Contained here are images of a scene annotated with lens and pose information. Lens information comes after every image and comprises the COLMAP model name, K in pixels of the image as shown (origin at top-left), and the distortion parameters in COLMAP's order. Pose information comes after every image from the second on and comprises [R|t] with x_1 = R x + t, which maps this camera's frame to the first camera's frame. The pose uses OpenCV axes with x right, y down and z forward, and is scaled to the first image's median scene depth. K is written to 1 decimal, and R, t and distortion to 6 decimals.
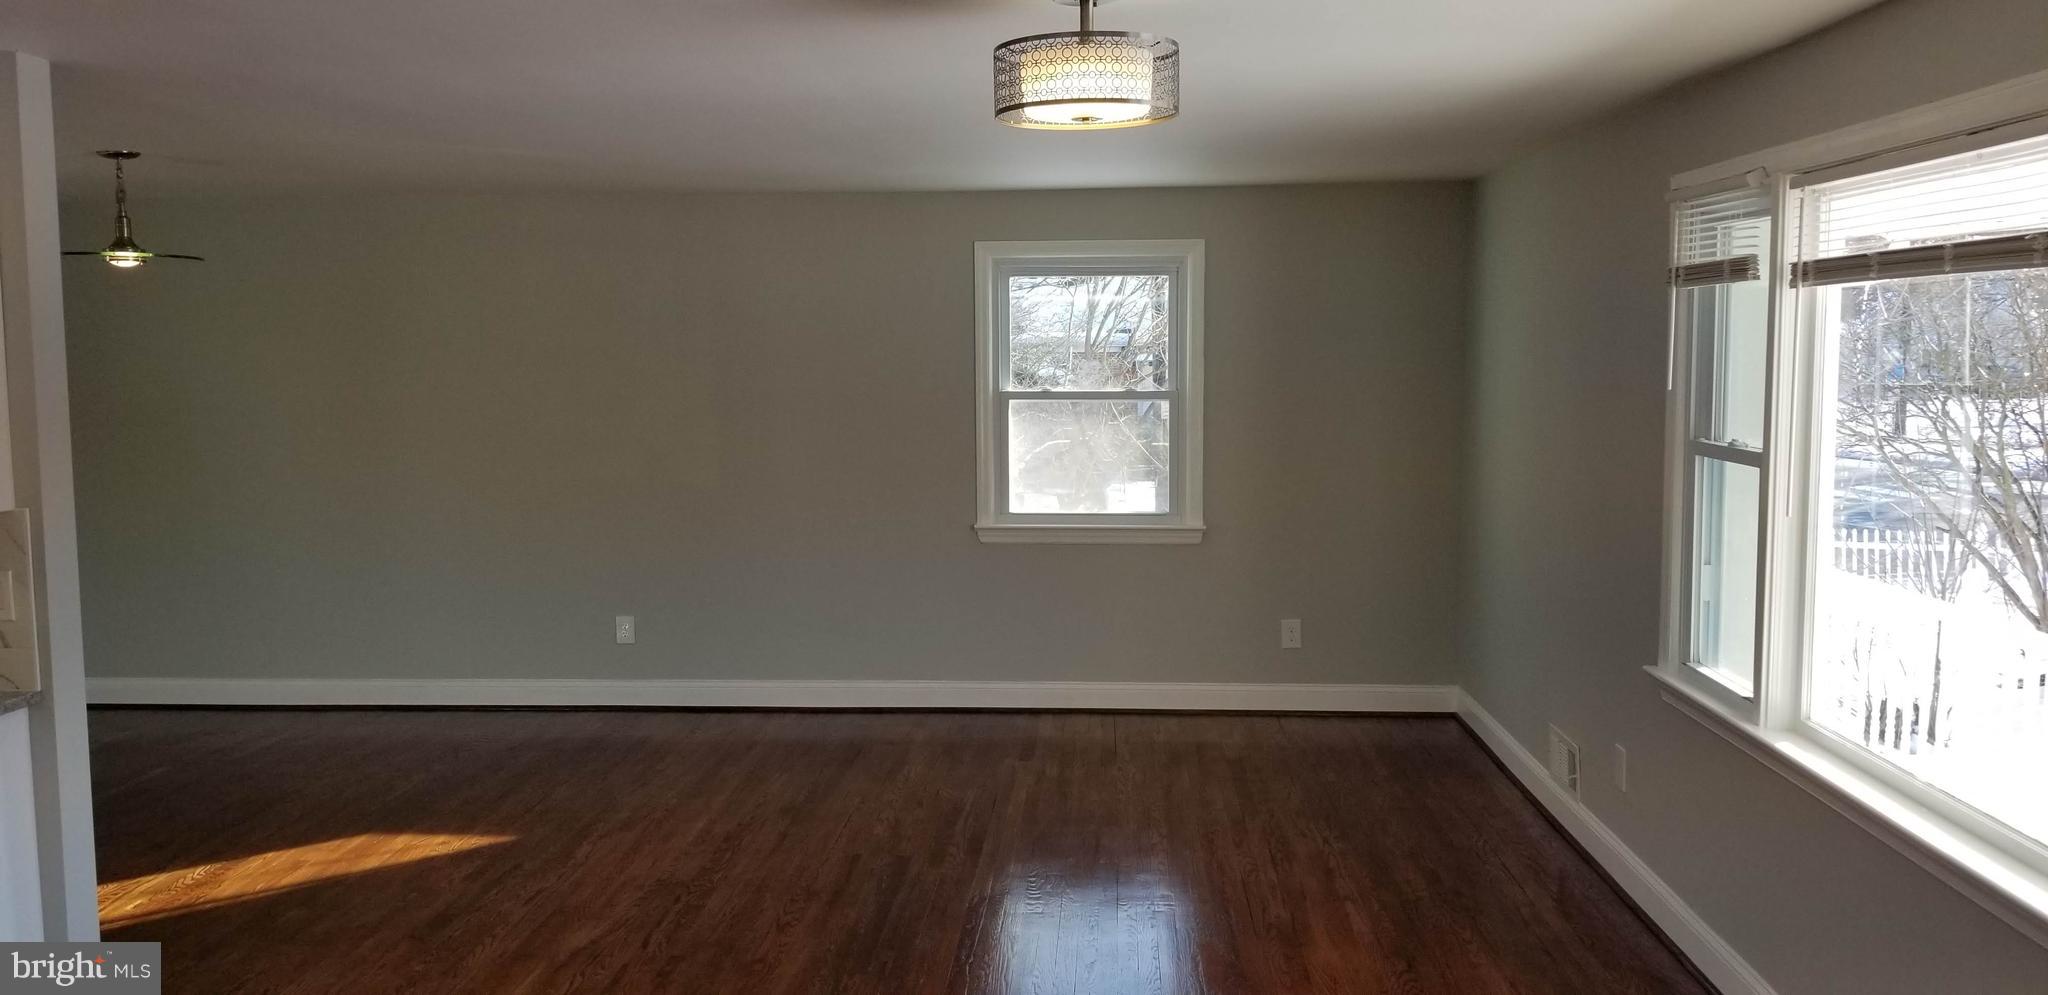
lens RADIAL K [[1597.2, 0, 1003.6], [0, 1597.2, 484.7], [0, 0, 1]] dist [0.090858, -0.147639]
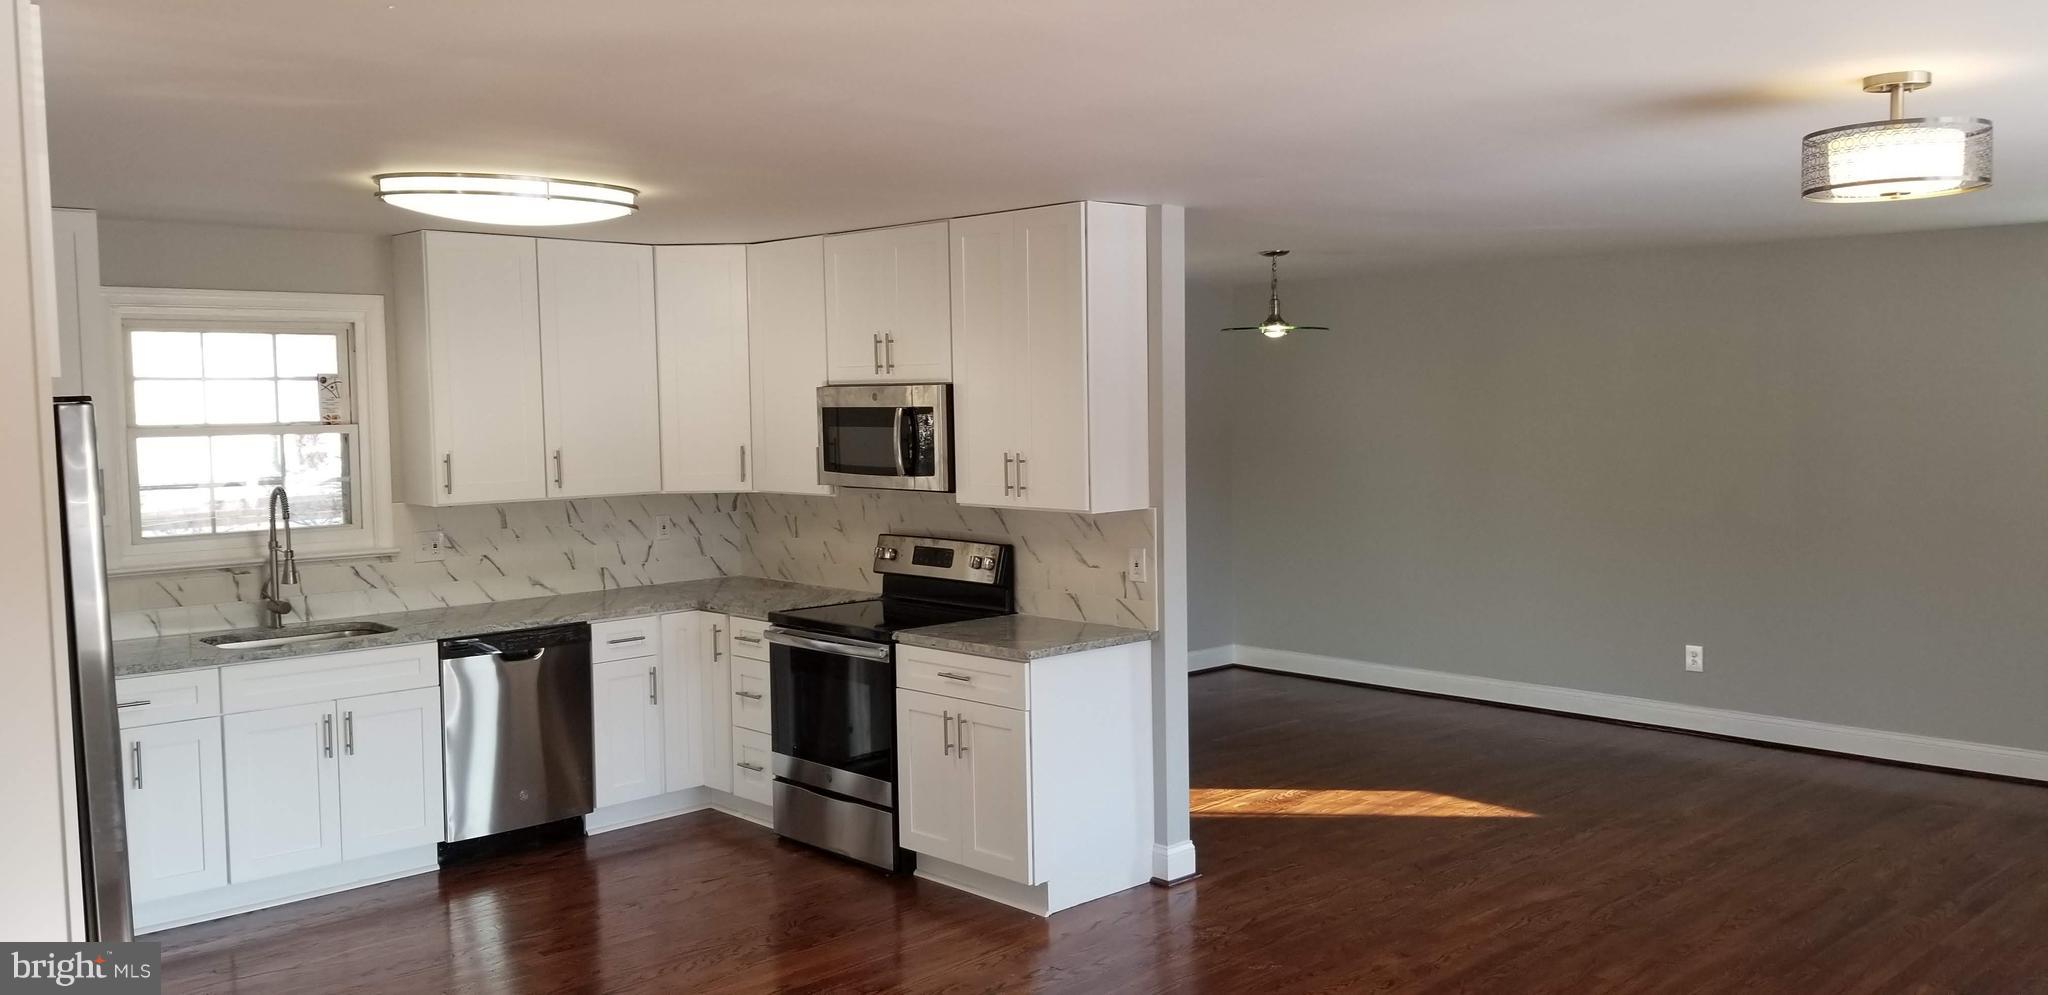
lens RADIAL K [[1597.2, 0, 1009.3], [0, 1597.2, 489.7], [0, 0, 1]] dist [0.090858, -0.147639]
pose [[0.735738, 0.036910, -0.676259, 0.204712], [-0.050163, 0.998741, -0.000064, 0.003099], [0.675406, 0.033970, 0.736664, -0.124620]]
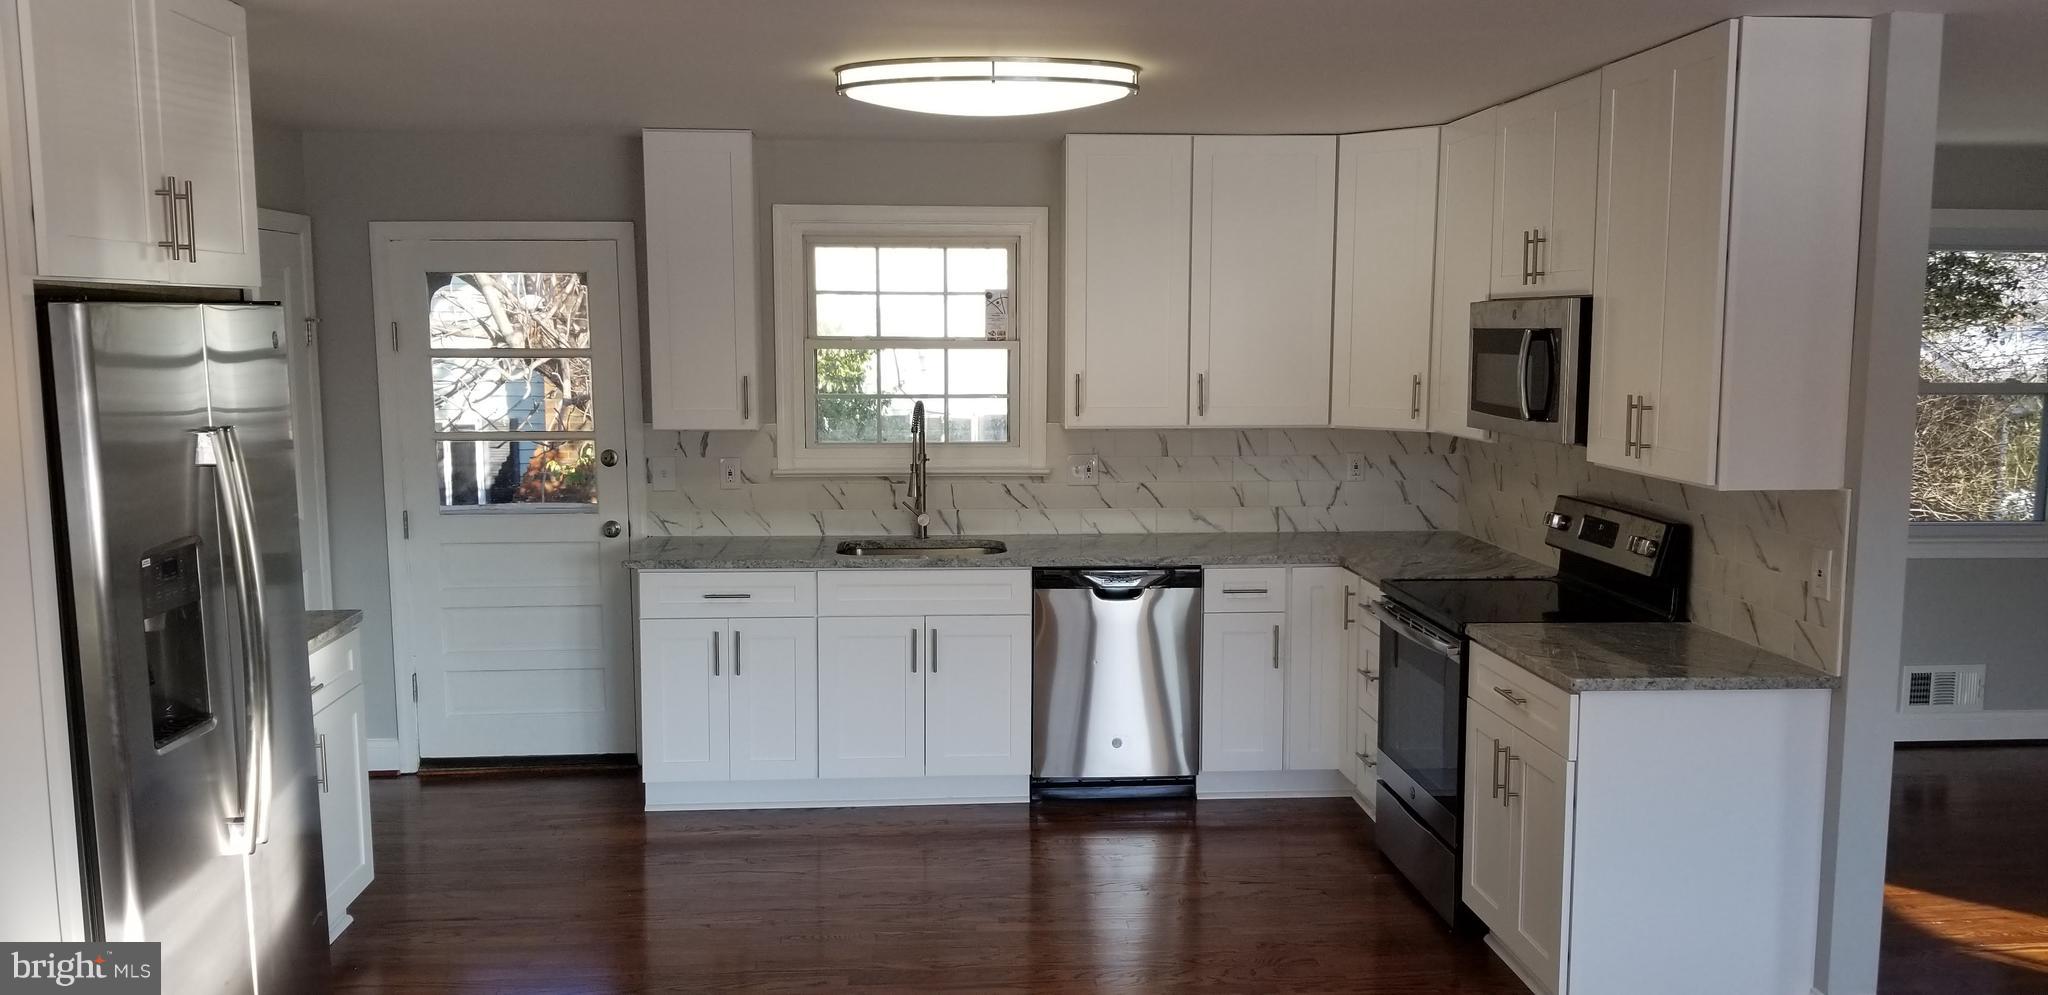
lens RADIAL K [[1597.2, 0, 1031.7], [0, 1597.2, 513.2], [0, 0, 1]] dist [0.090858, -0.147639]
pose [[0.143204, 0.120797, -0.982294, 0.197867], [-0.089380, 0.990046, 0.108720, -0.023063], [0.985649, 0.072228, 0.152575, 0.257443]]
